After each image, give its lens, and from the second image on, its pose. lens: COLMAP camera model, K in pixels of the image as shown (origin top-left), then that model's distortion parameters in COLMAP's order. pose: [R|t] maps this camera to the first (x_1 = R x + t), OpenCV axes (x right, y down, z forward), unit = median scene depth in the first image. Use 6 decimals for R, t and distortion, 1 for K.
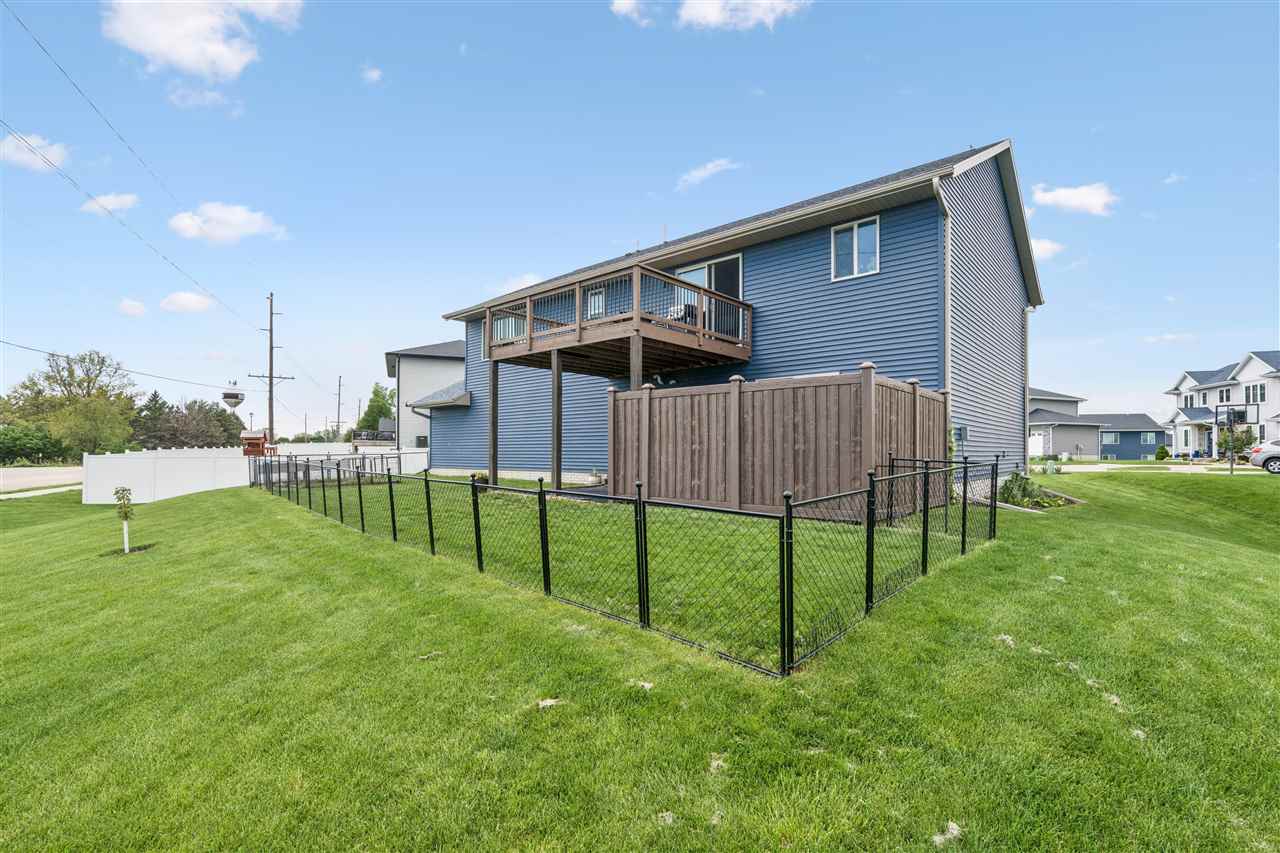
lens RADIAL K [[565.7, 0, 640.0], [0, 565.7, 426.5], [0, 0, 1]] dist [-0.002662, -0.000120]
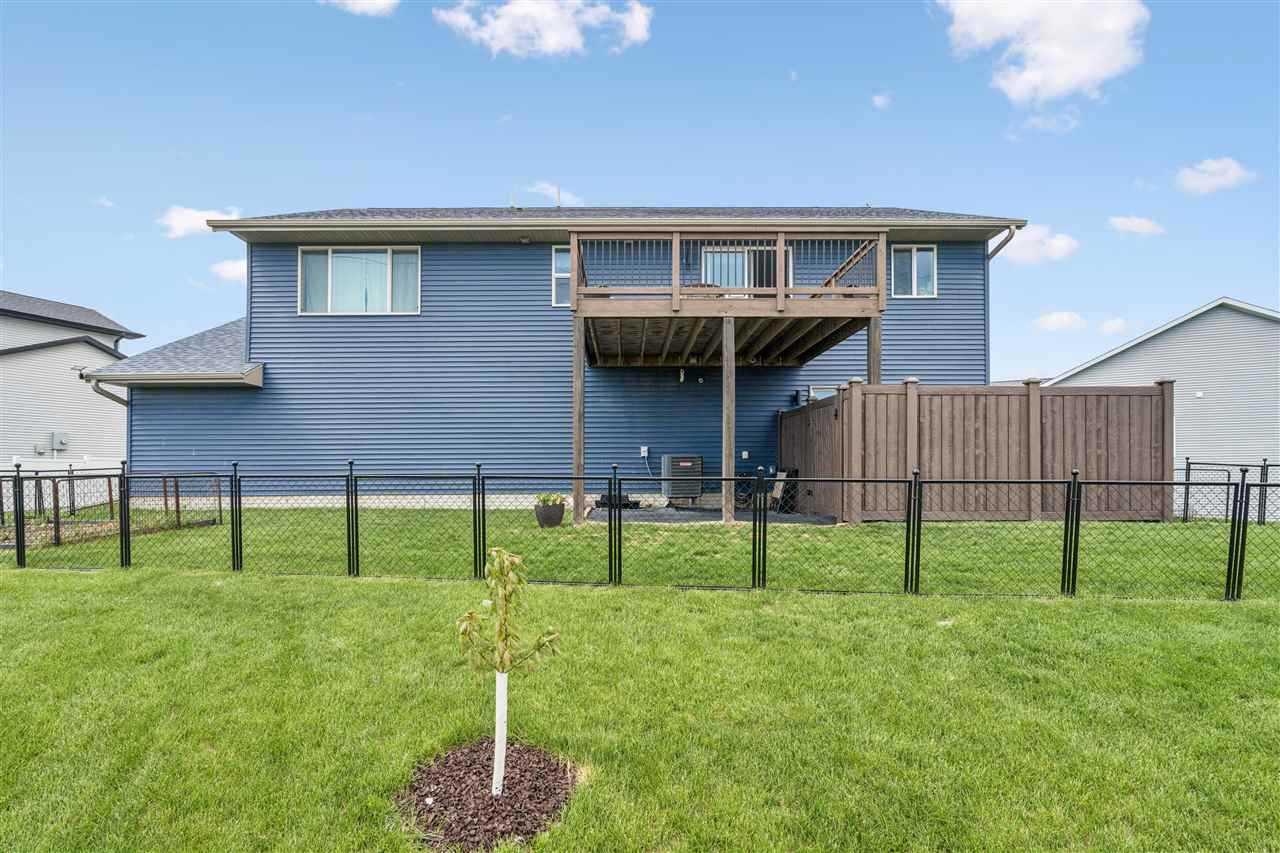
lens RADIAL K [[565.7, 0, 640.0], [0, 565.7, 426.5], [0, 0, 1]] dist [-0.002662, -0.000120]
pose [[0.738490, 0.031861, 0.673511, -0.636942], [-0.016782, 0.999442, -0.028877, 0.022265], [-0.674055, 0.010022, 0.738613, 0.489869]]
